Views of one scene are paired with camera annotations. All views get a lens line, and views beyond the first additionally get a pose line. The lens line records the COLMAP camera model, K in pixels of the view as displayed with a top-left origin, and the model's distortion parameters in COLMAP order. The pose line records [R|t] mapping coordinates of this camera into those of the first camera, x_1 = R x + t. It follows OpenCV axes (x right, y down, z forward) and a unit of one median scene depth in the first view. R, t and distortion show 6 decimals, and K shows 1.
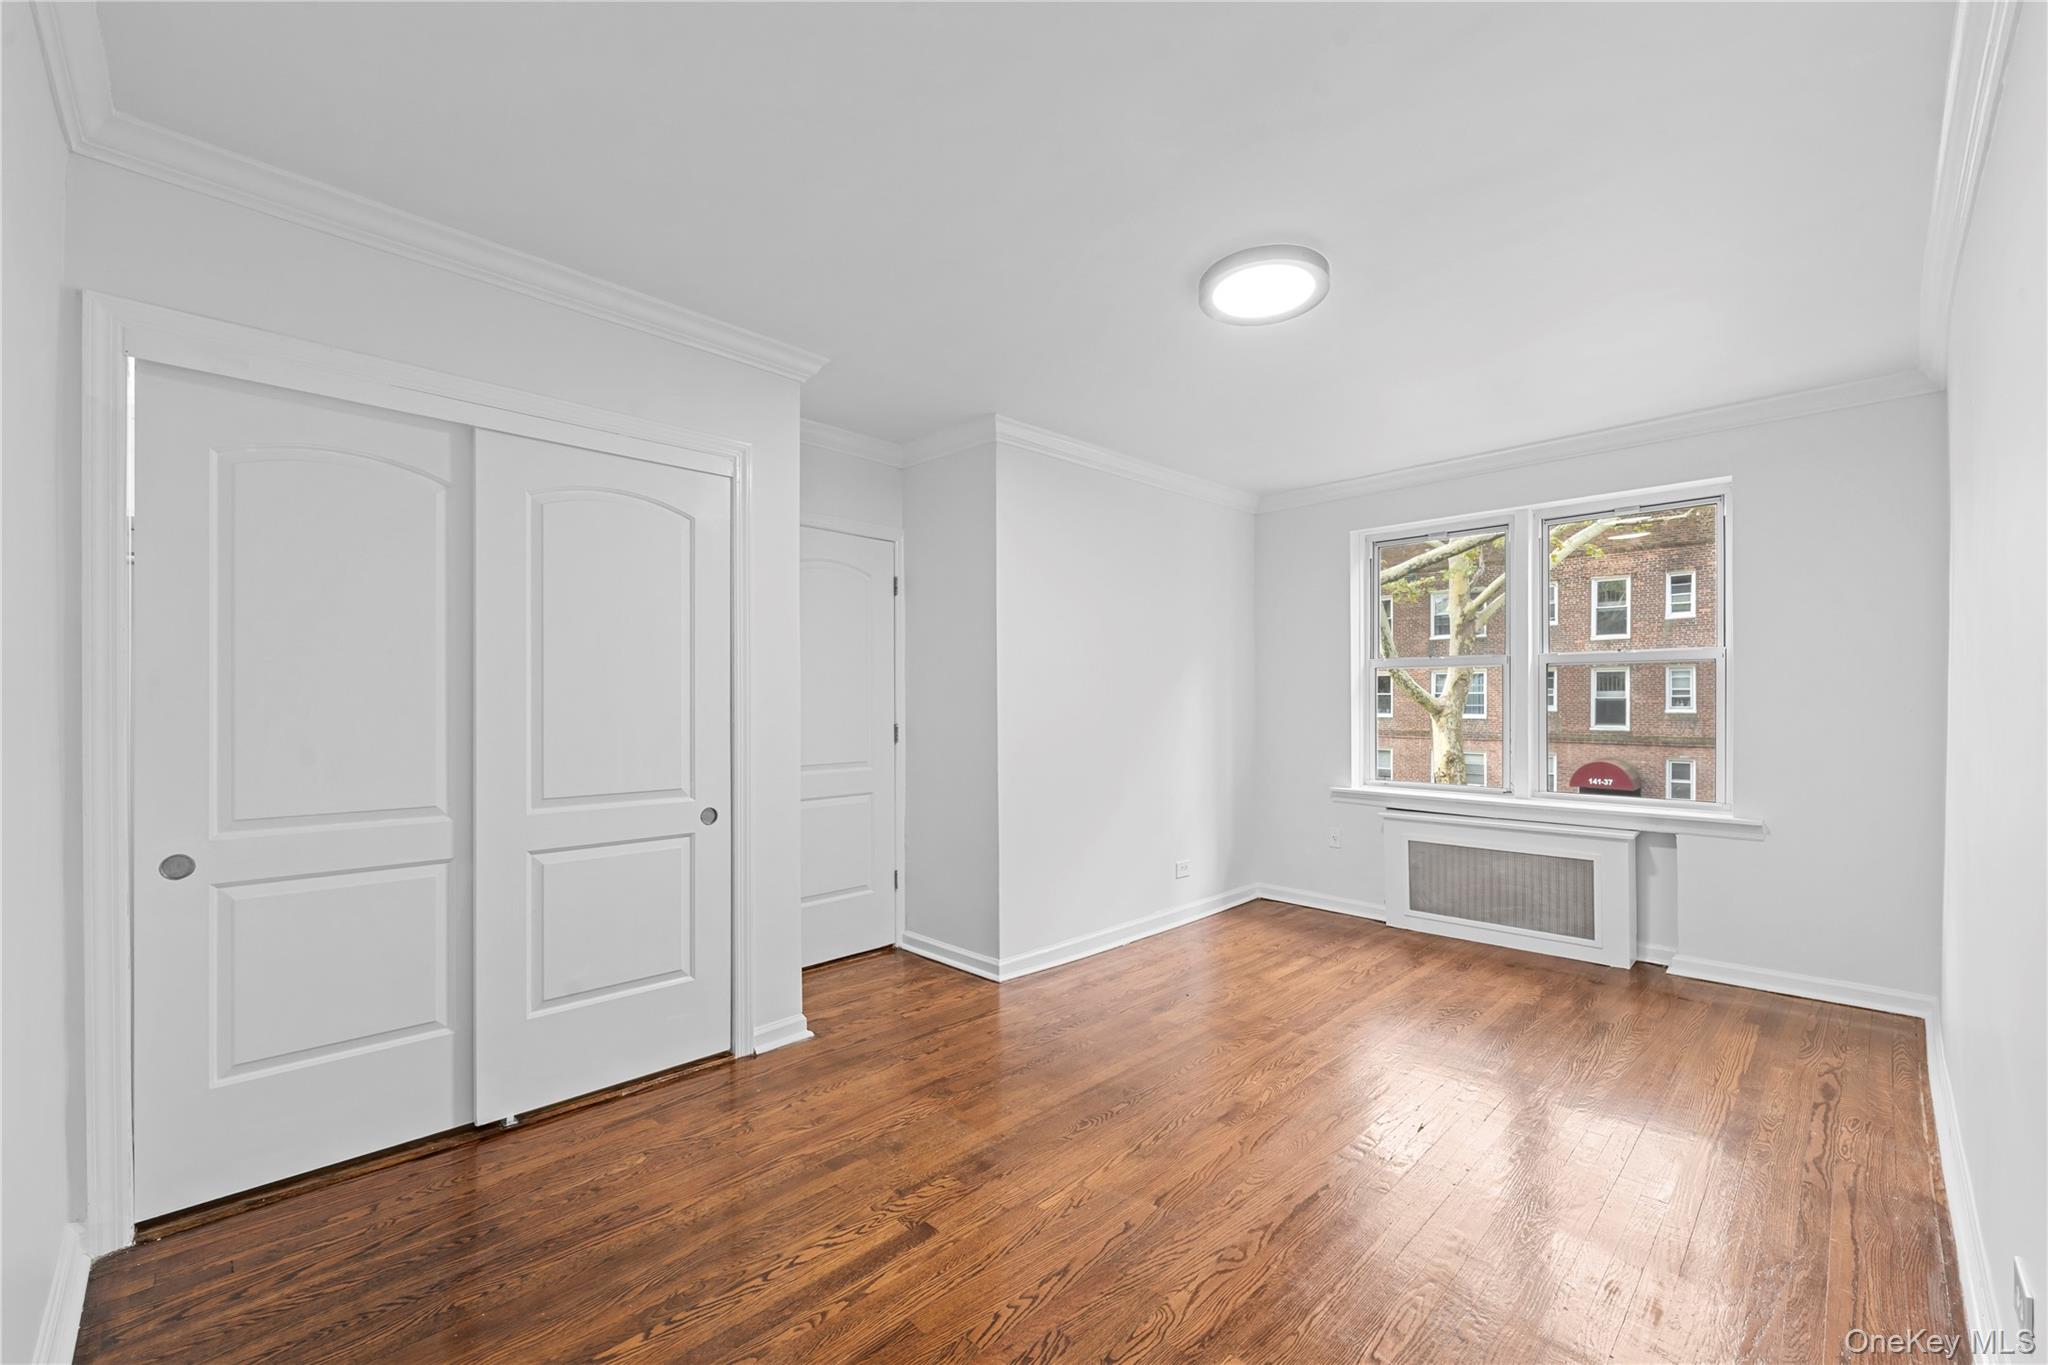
lens RADIAL K [[837.4, 0, 1034.4], [0, 837.4, 703.9], [0, 0, 1]] dist [0.001890, -0.000123]
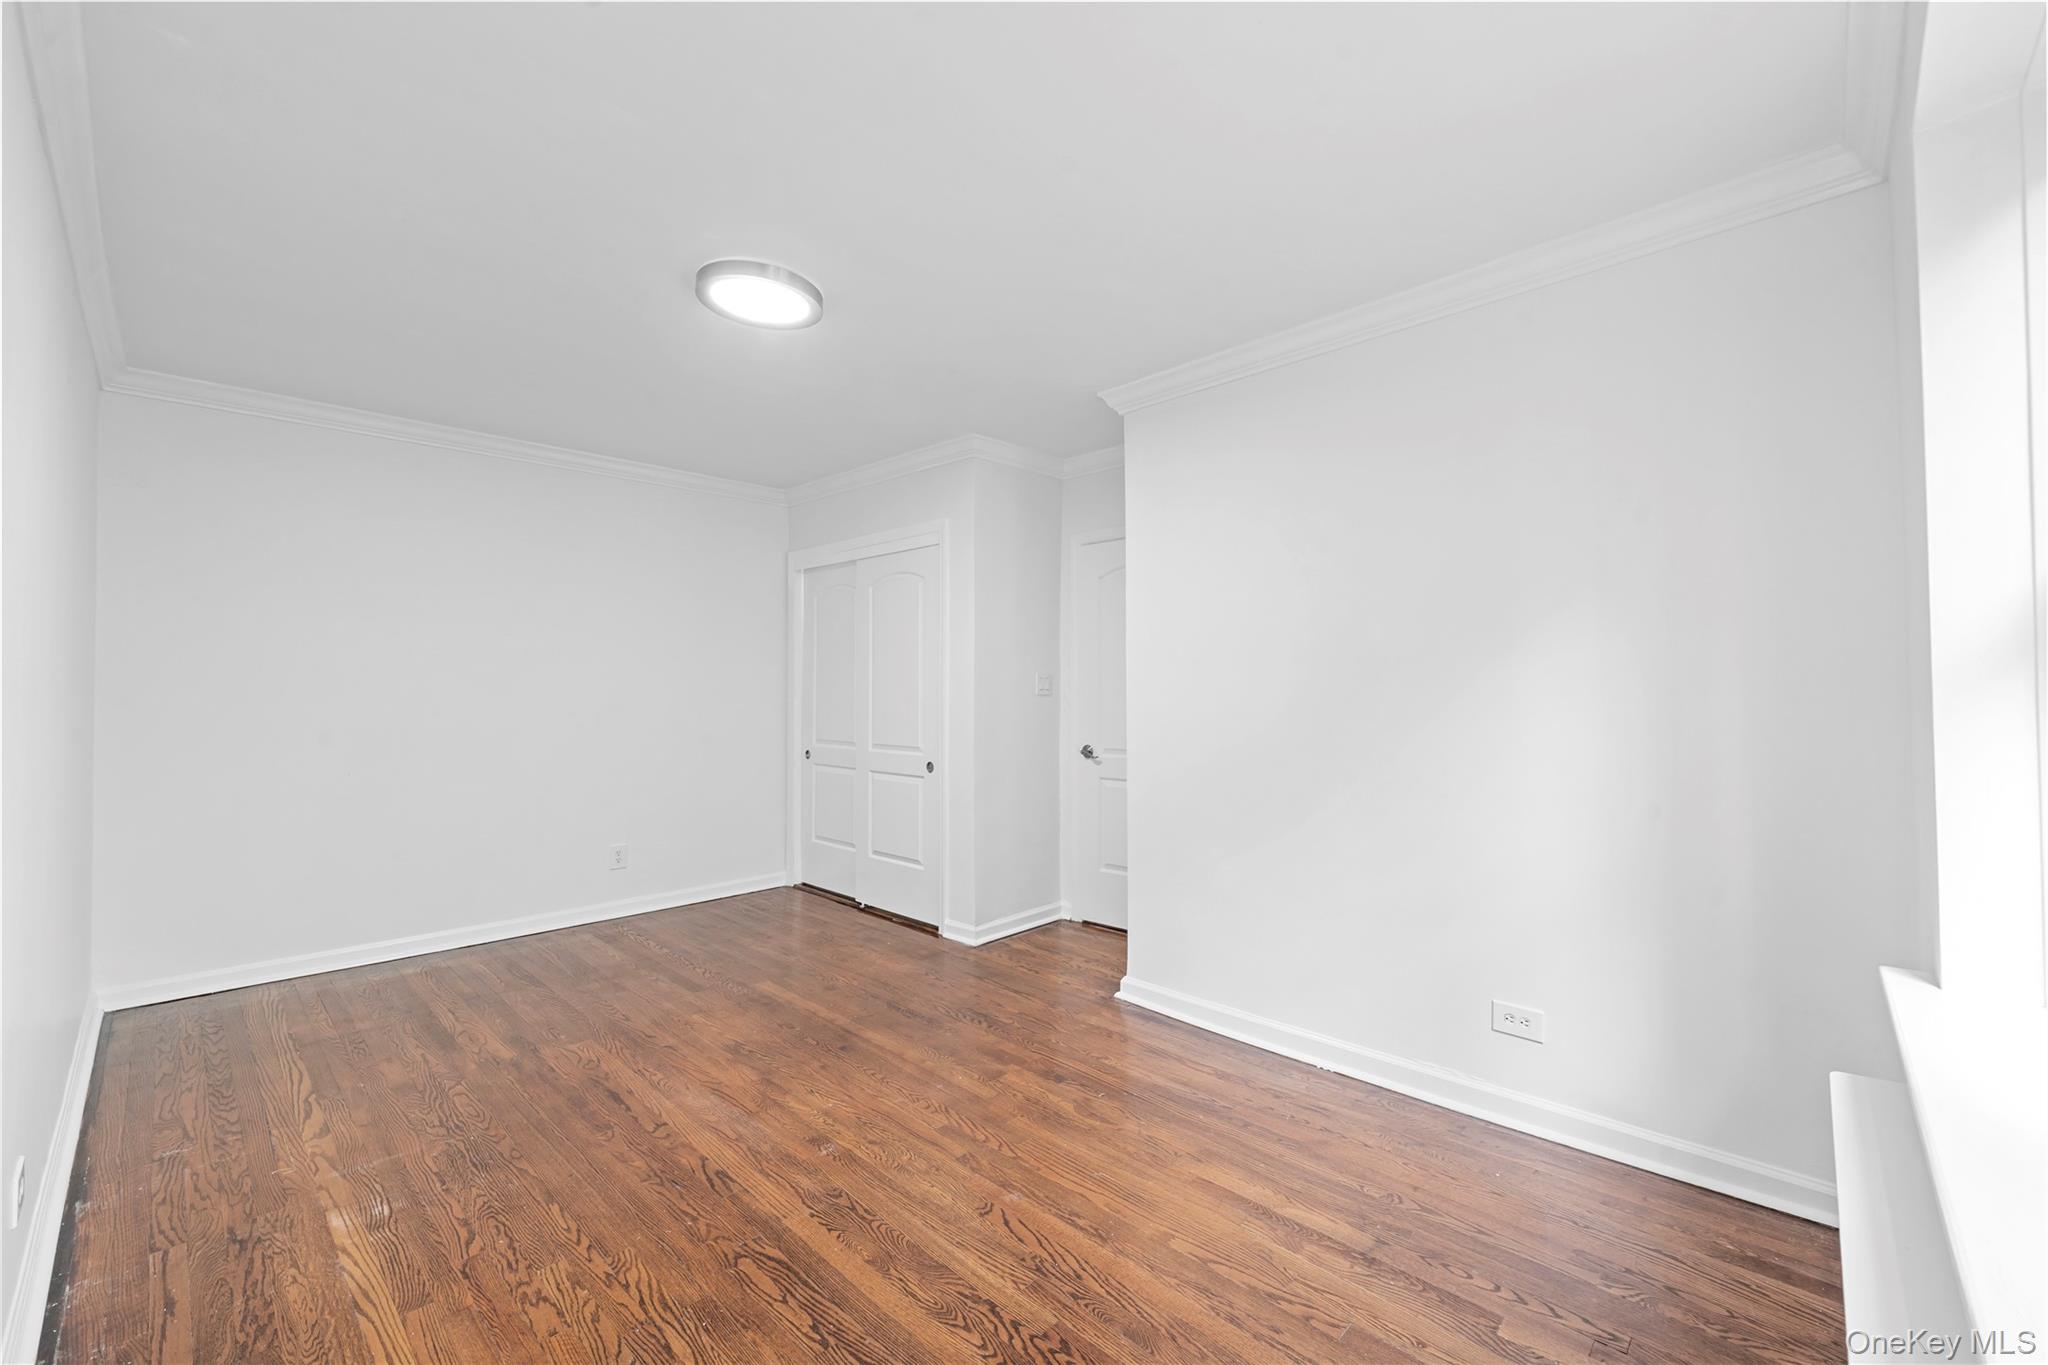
lens RADIAL K [[839.1, 0, 1031.5], [0, 839.1, 688.9], [0, 0, 1]] dist [-0.001237, -0.000364]
pose [[0.009089, -0.006444, -0.999938, 0.778659], [-0.002756, 0.999975, -0.006470, -0.000165], [0.999955, 0.002815, 0.009071, 0.792773]]
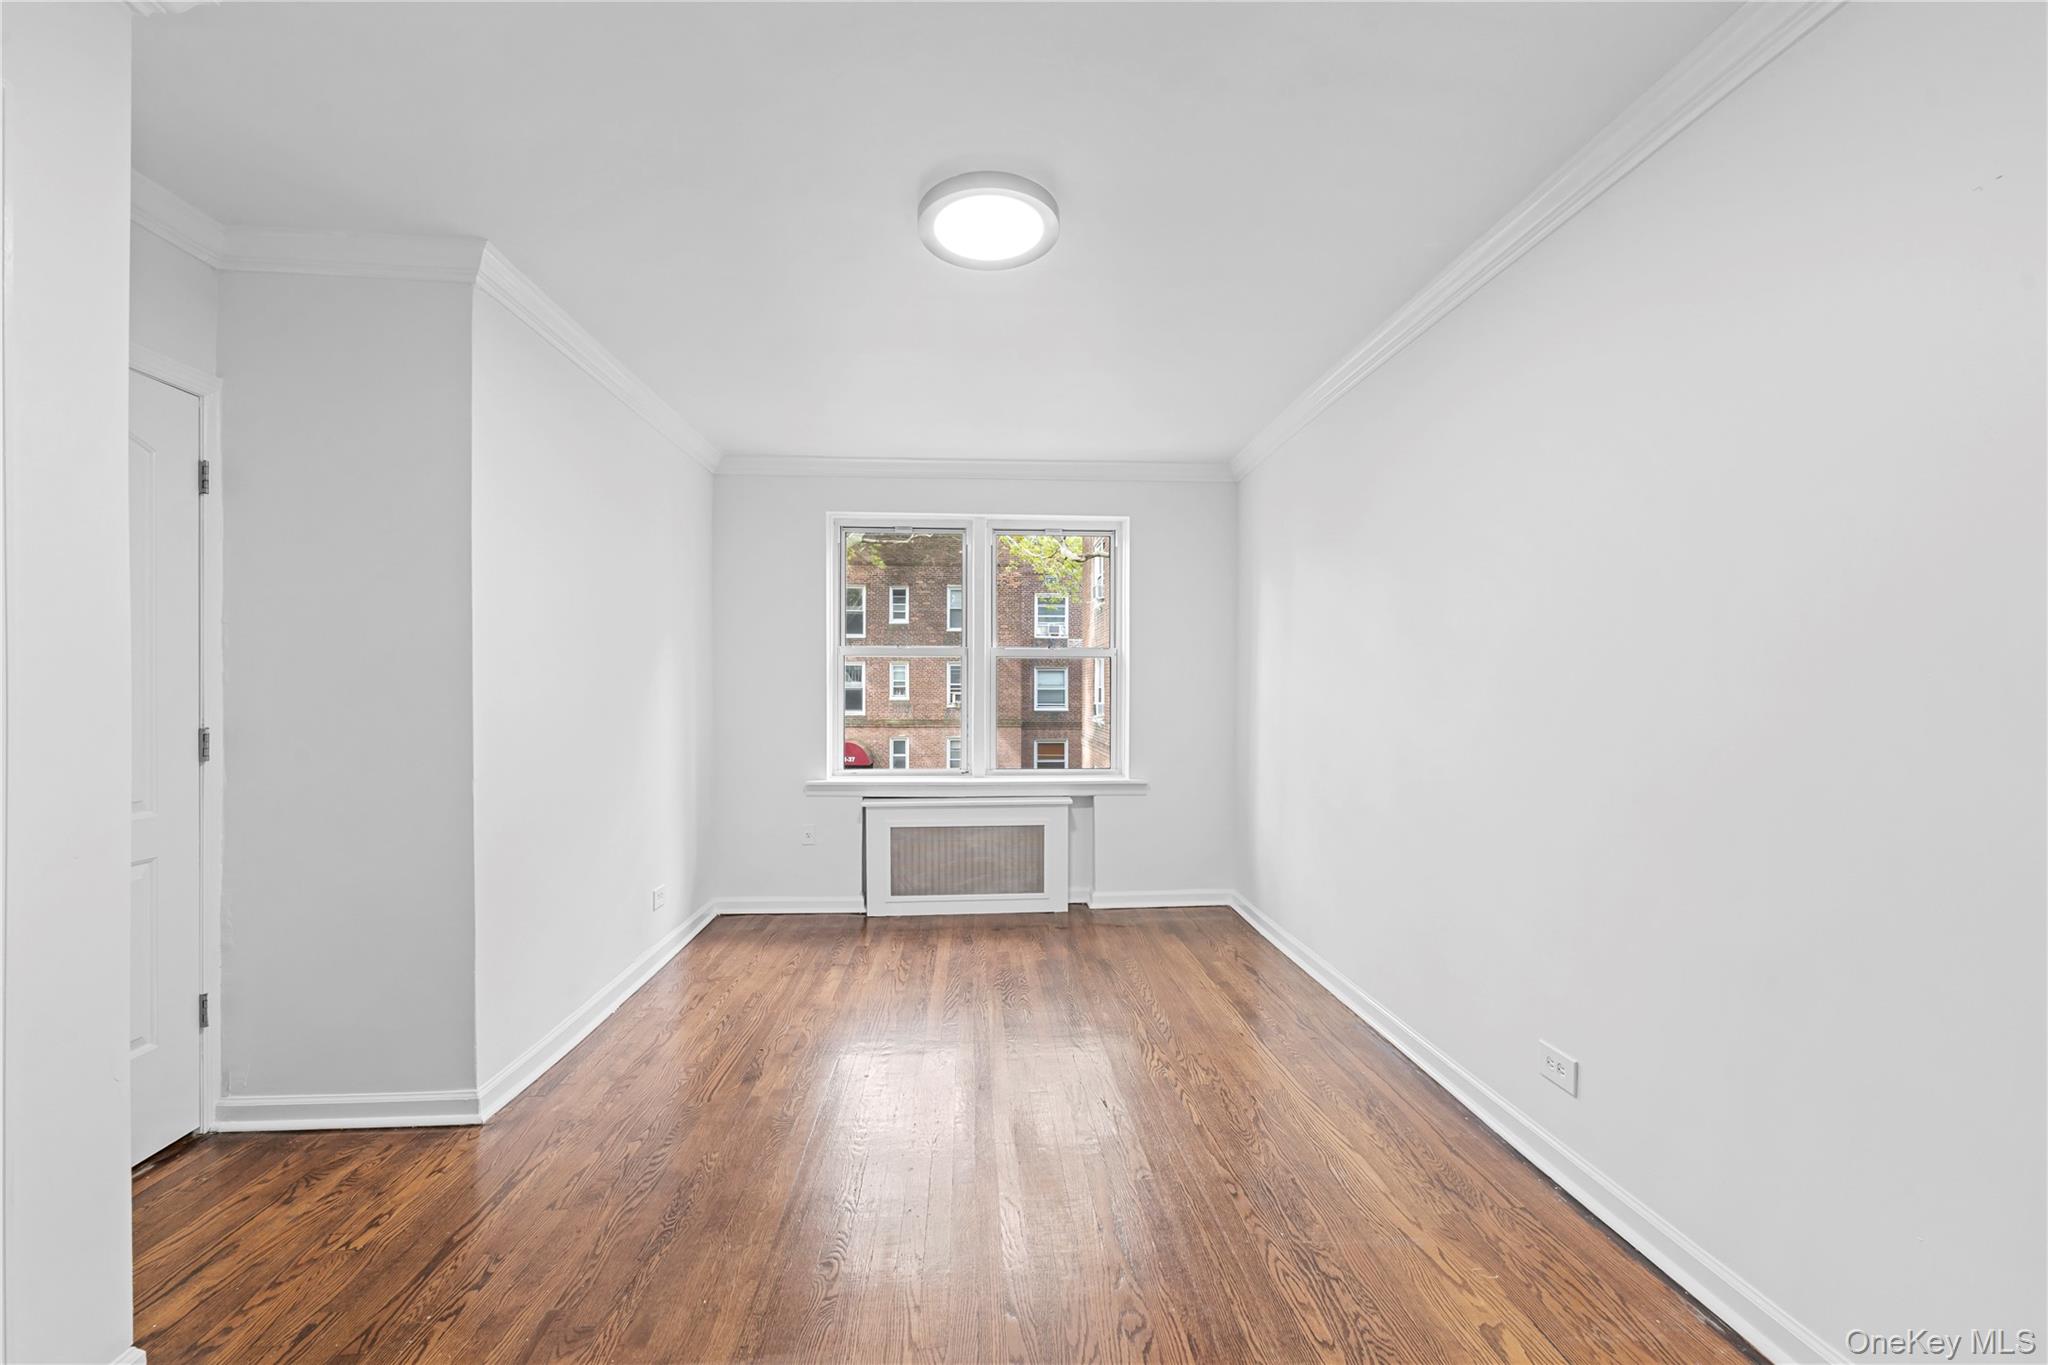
lens RADIAL K [[839.1, 0, 1031.5], [0, 839.1, 688.9], [0, 0, 1]] dist [-0.001237, -0.000364]
pose [[0.658493, 0.003314, 0.752579, -0.220541], [0.000372, 0.999989, -0.004730, 0.001251], [-0.752586, 0.003395, 0.658485, 0.226635]]
